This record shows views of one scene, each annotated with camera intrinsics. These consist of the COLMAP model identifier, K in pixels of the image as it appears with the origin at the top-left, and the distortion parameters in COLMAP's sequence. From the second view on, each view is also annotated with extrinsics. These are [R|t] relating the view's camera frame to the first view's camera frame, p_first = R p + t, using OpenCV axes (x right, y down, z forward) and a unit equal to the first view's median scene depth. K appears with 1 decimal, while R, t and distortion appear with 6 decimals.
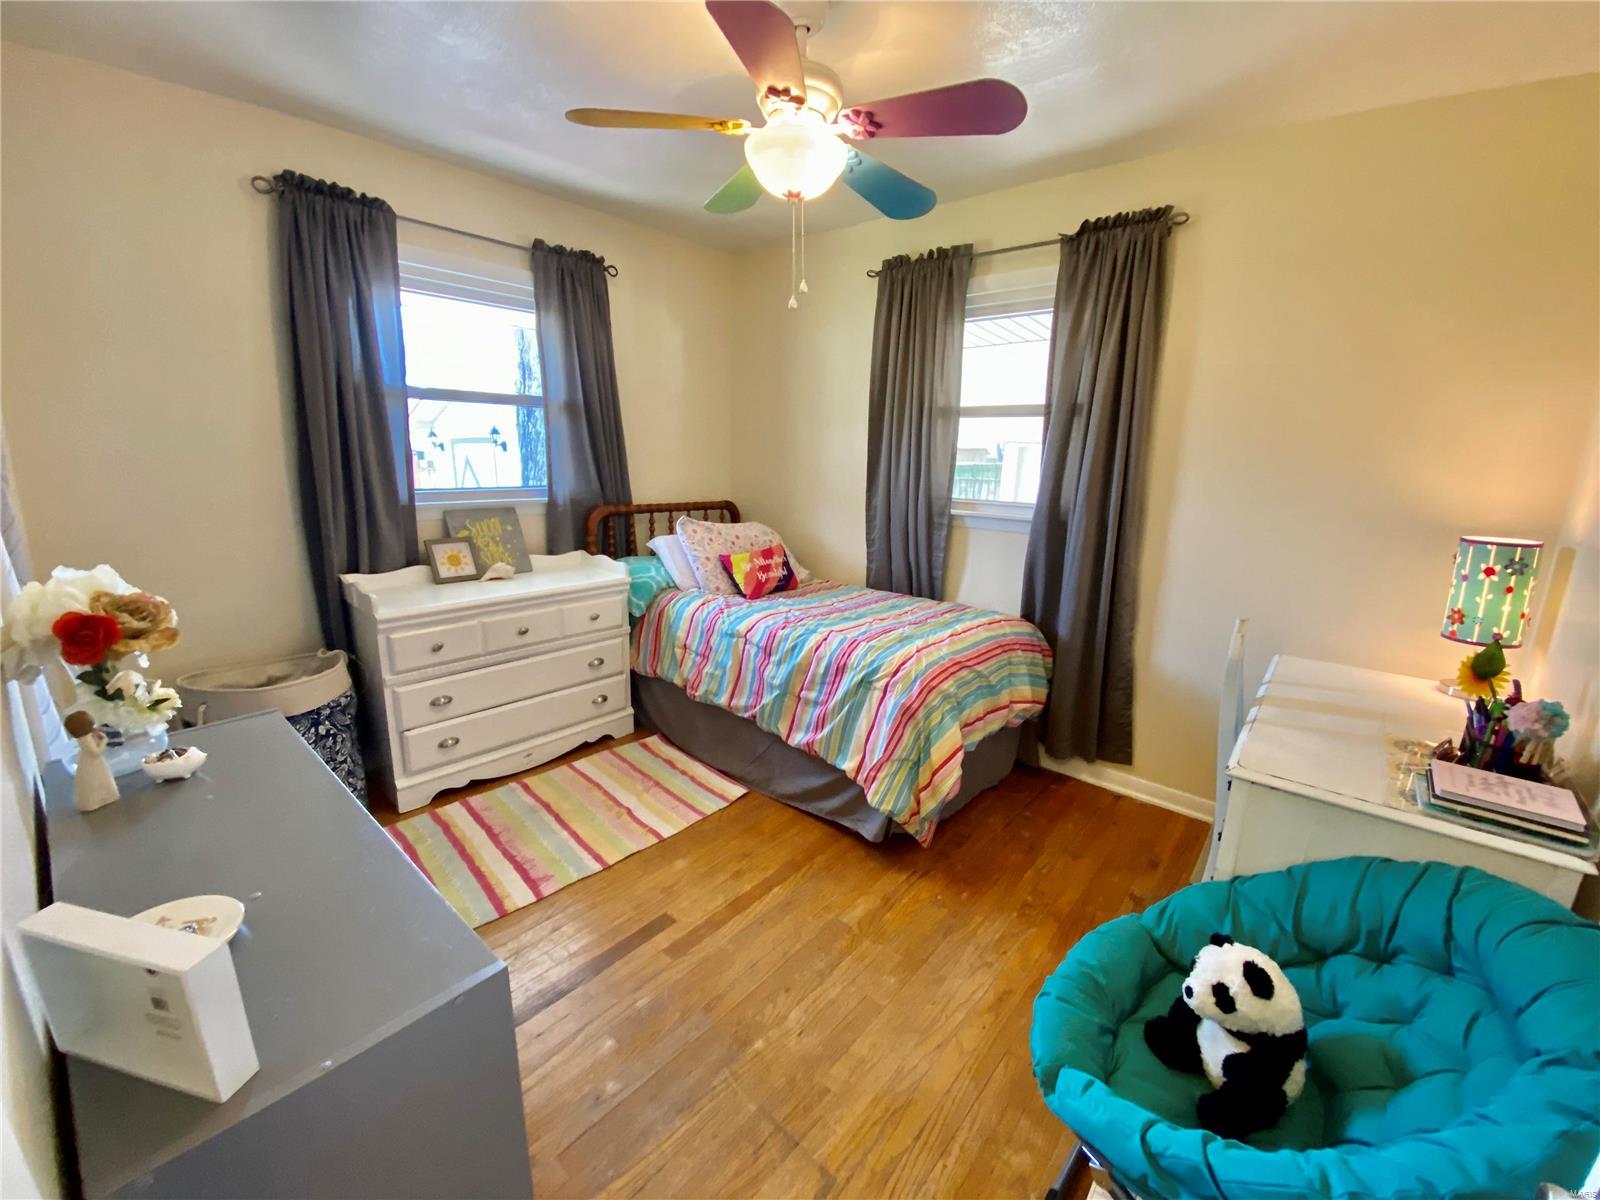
lens RADIAL K [[645.2, 0, 806.0], [0, 645.2, 597.9], [0, 0, 1]] dist [0.011812, -0.017491]
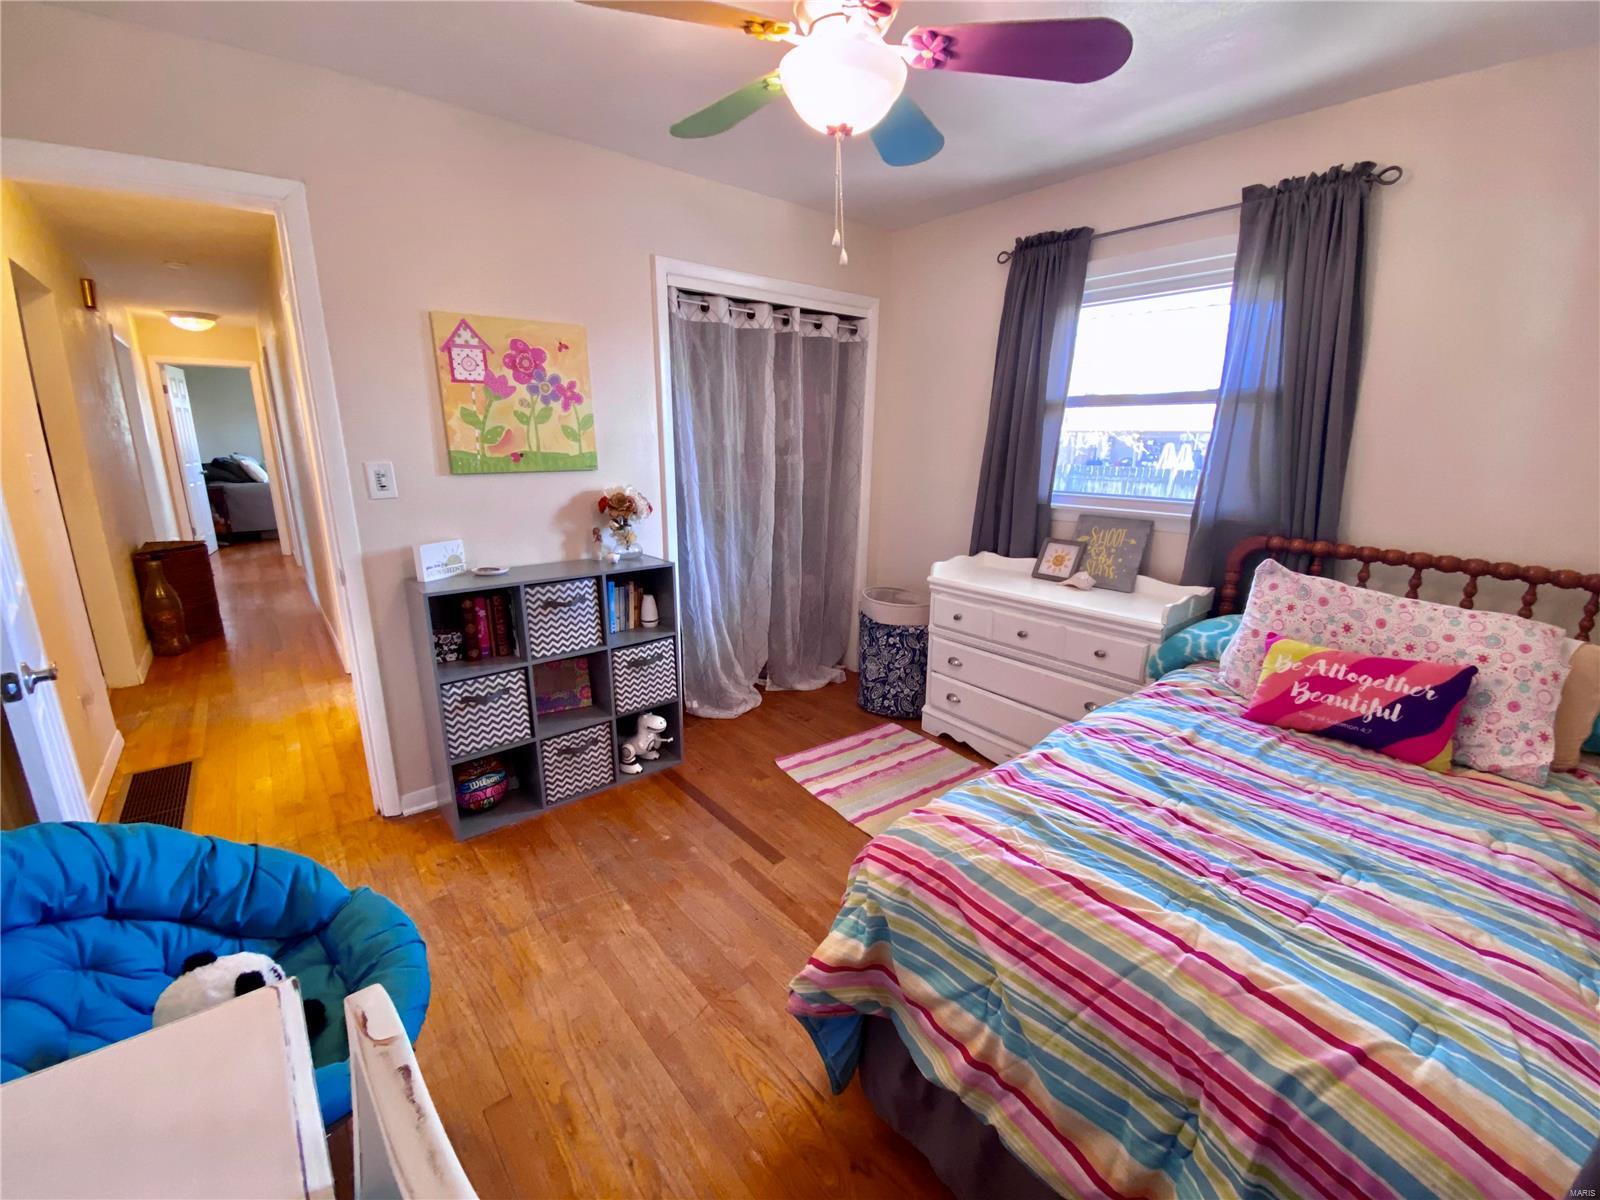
lens RADIAL K [[645.2, 0, 804.5], [0, 645.2, 601.7], [0, 0, 1]] dist [0.011812, -0.017491]
pose [[-0.162394, 0.207304, -0.964704, 0.556918], [-0.238289, 0.940505, 0.242216, -0.153235], [0.957521, 0.269213, -0.103334, 0.745602]]
